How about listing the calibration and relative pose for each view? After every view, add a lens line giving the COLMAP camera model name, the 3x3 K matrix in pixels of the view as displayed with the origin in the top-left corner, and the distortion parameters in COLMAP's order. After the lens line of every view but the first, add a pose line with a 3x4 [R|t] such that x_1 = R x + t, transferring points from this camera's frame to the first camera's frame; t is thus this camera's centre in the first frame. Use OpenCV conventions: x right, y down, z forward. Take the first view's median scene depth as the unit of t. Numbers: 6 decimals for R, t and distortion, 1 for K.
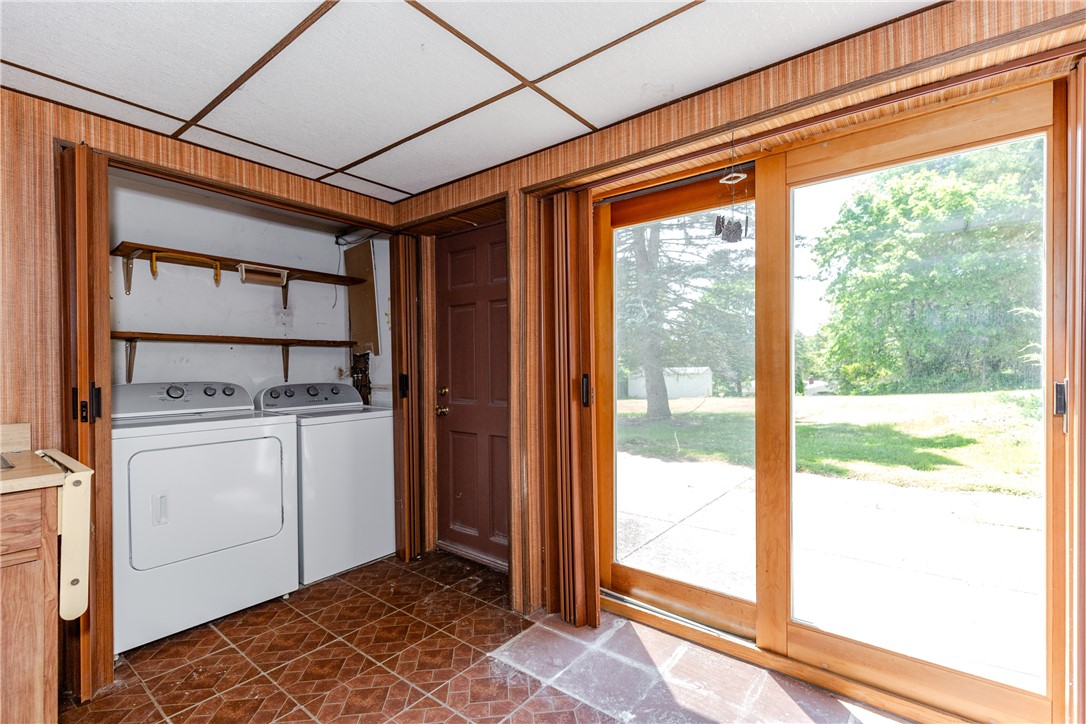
lens RADIAL K [[485.7, 0, 543.8], [0, 485.7, 366.9], [0, 0, 1]] dist [0.008530, -0.001093]
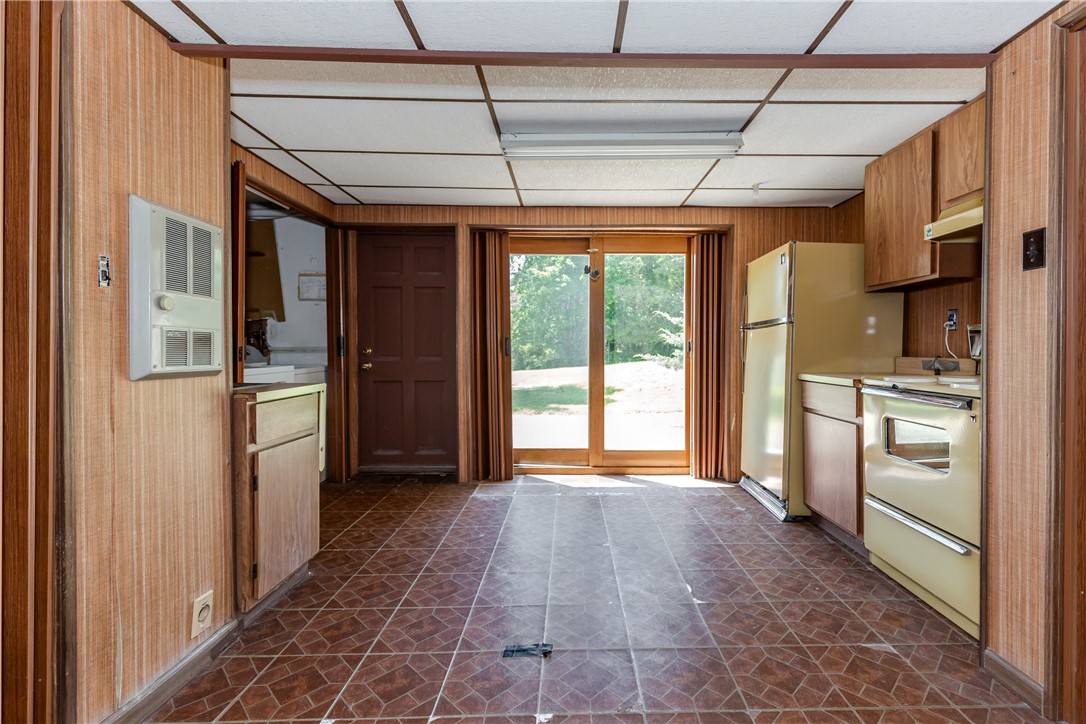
lens RADIAL K [[485.7, 0, 586.9], [0, 485.7, 350.7], [0, 0, 1]] dist [0.008530, -0.001093]
pose [[0.764274, 0.005065, 0.644872, -0.648864], [-0.010738, 0.999930, 0.004873, 0.037424], [-0.644803, -0.010649, 0.764275, -0.421189]]
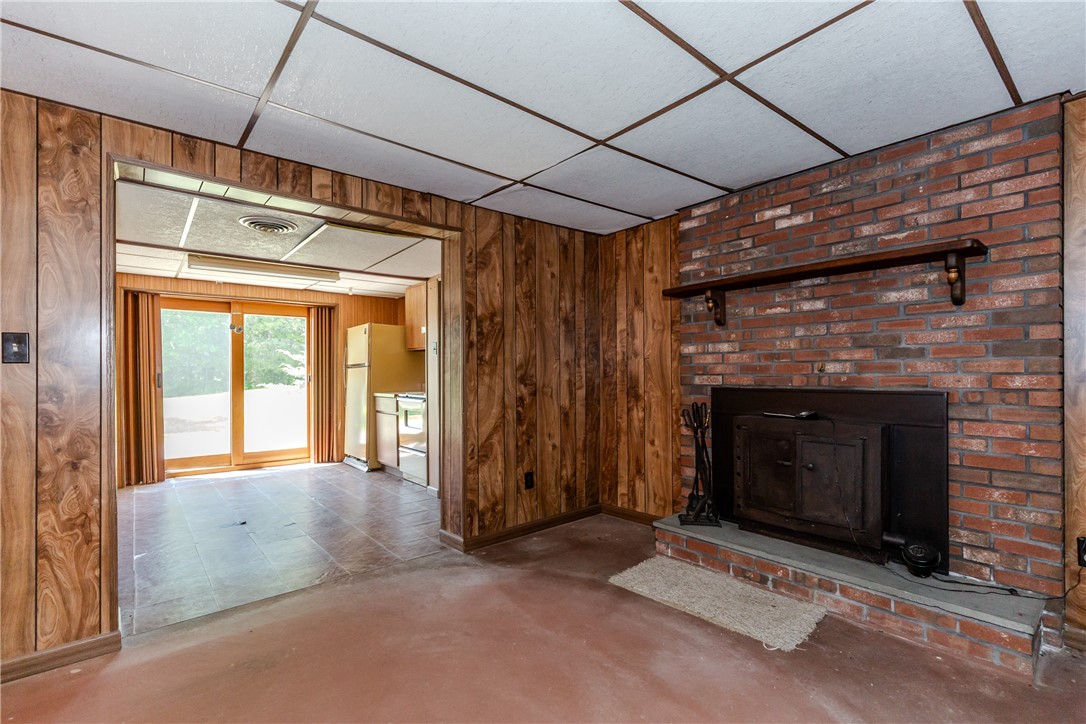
lens RADIAL K [[485.7, 0, 545.9], [0, 485.7, 373.2], [0, 0, 1]] dist [0.008530, -0.001093]
pose [[0.196372, 0.006176, 0.980510, -1.446636], [-0.000088, 0.999980, -0.006281, 0.018242], [-0.980530, 0.001147, 0.196368, -1.004016]]
